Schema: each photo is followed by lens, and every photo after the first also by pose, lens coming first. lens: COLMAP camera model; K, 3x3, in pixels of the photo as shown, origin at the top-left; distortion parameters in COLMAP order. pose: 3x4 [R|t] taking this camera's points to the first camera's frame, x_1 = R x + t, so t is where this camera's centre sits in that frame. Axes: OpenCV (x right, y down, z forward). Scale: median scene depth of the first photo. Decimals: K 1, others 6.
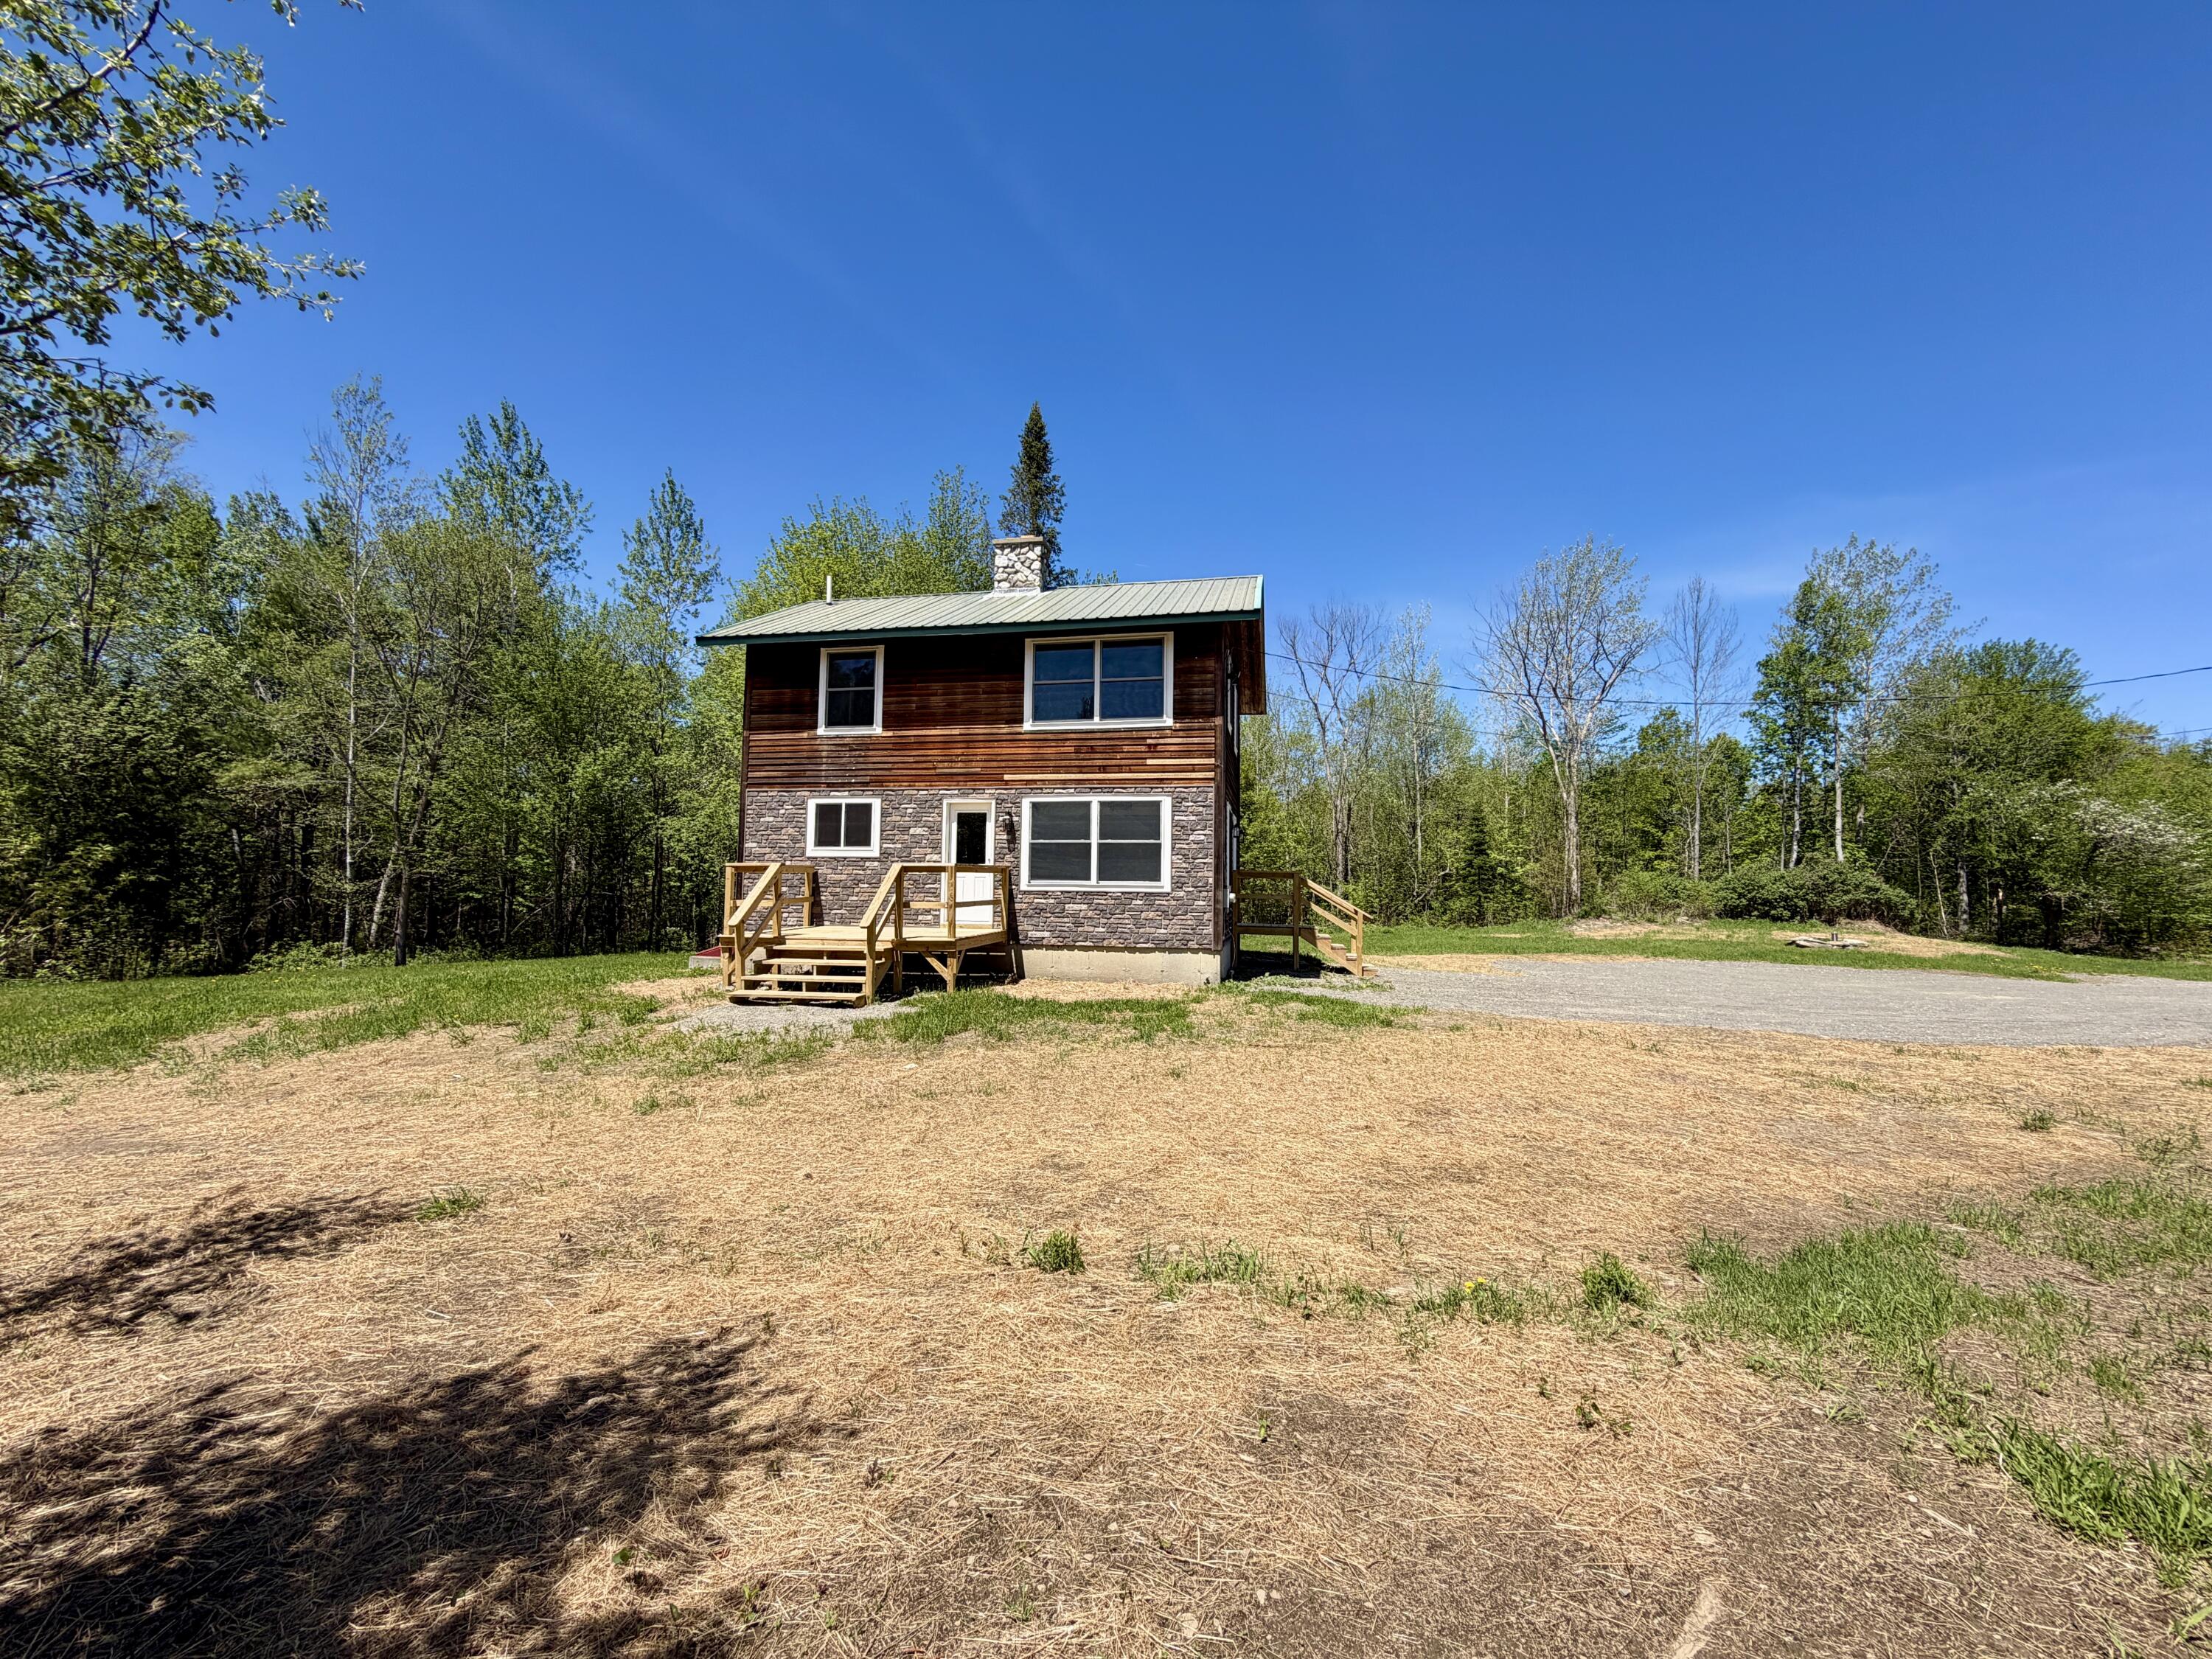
lens RADIAL K [[884.6, 0, 1100.6], [0, 884.6, 825.5], [0, 0, 1]] dist [-0.001545, 0.000409]
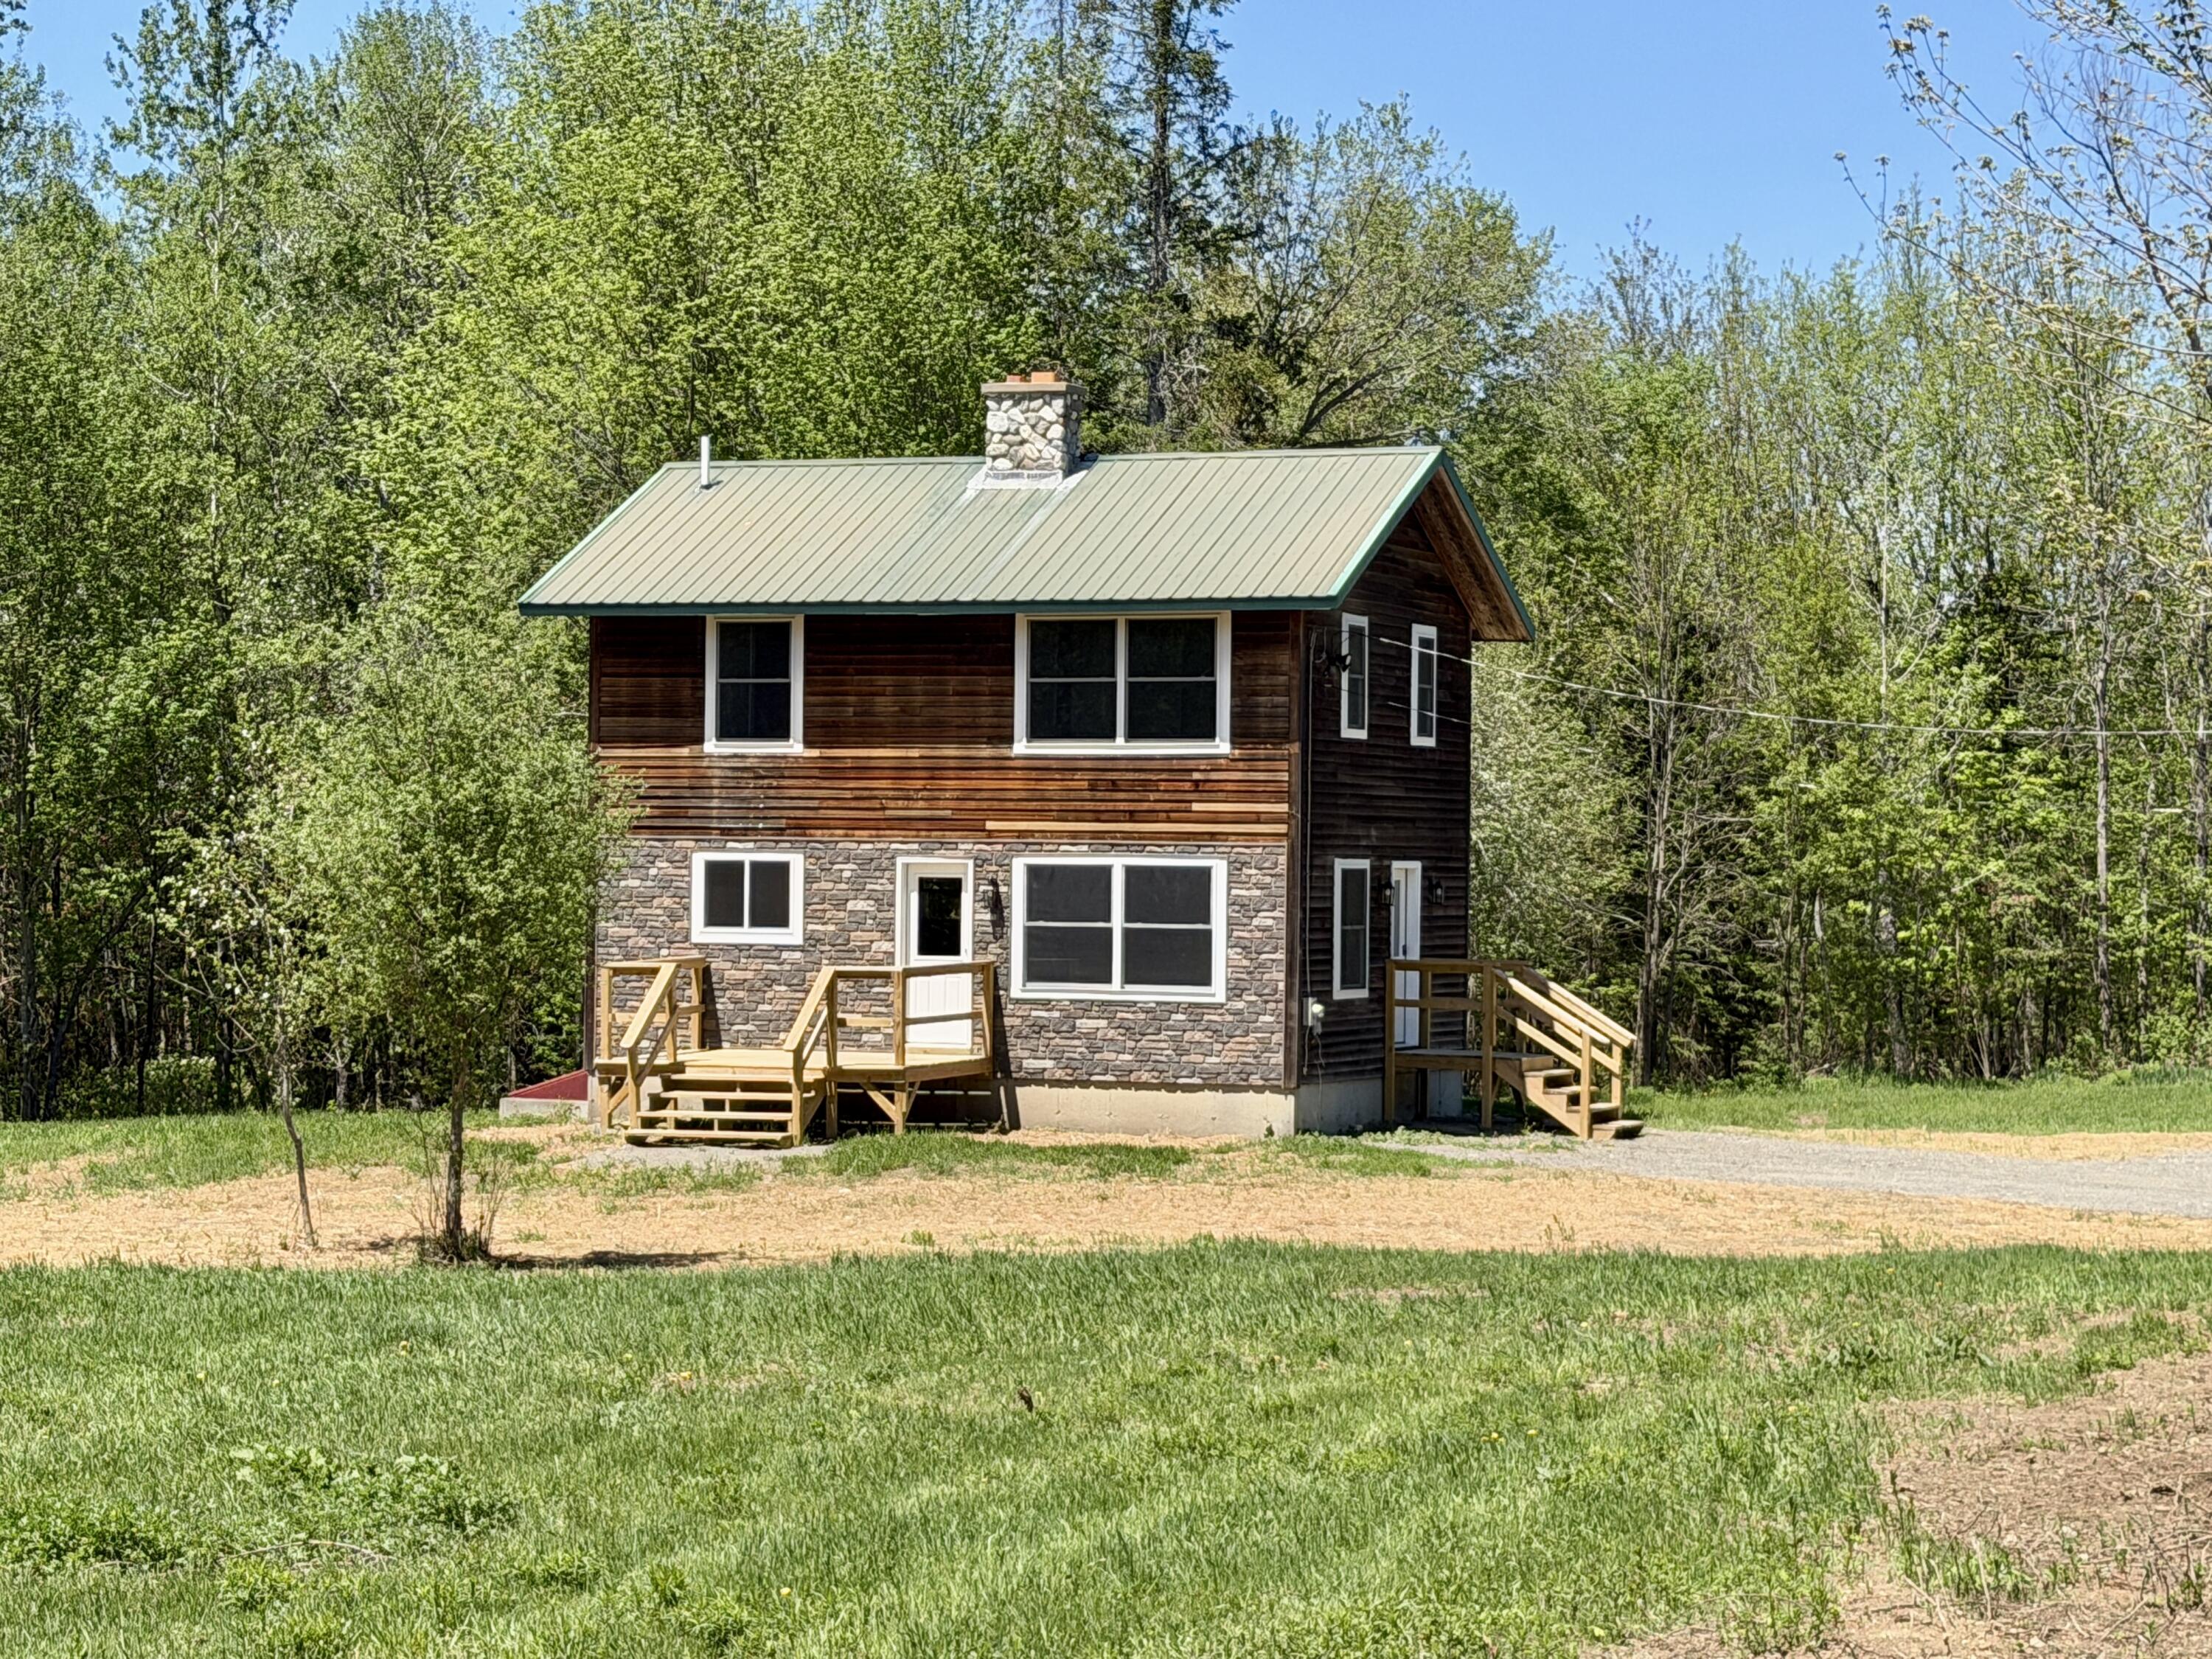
lens RADIAL K [[4928.2, 0, 1106.0], [0, 4928.2, 829.5], [0, 0, 1]] dist [0.047958, 0.146827]
pose [[0.985192, -0.001293, -0.171450, 0.624444], [0.012605, 0.997812, 0.064906, -0.296808], [0.170991, -0.066106, 0.983052, -2.660291]]
